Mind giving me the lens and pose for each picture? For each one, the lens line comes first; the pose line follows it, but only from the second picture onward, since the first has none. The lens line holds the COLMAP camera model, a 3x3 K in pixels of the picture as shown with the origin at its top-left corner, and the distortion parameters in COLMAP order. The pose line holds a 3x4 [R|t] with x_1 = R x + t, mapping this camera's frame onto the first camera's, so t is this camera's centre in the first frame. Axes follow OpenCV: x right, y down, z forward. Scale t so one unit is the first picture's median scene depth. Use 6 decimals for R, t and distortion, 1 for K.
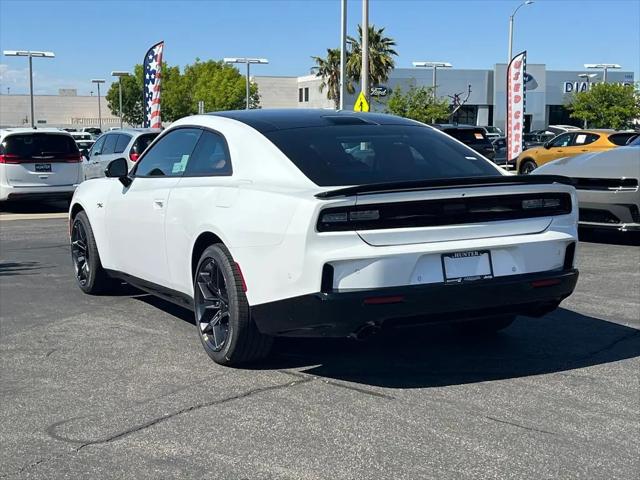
lens RADIAL K [[1043.1, 0, 328.9], [0, 1043.1, 239.3], [0, 0, 1]] dist [0.074073, -0.088357]
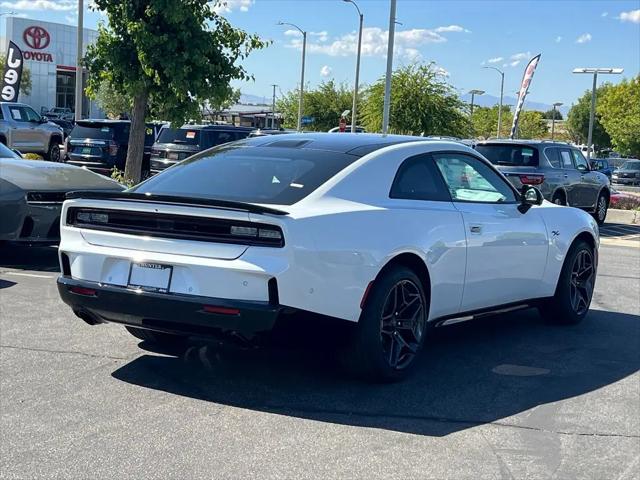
lens RADIAL K [[1131.3, 0, 379.3], [0, 1131.3, 190.2], [0, 0, 1]] dist [-0.027207, -0.068560]
pose [[0.538011, 0.077141, -0.839400, 1.214673], [-0.147636, 0.989035, -0.003734, -0.091529], [0.829908, 0.125935, 0.543501, 0.550880]]
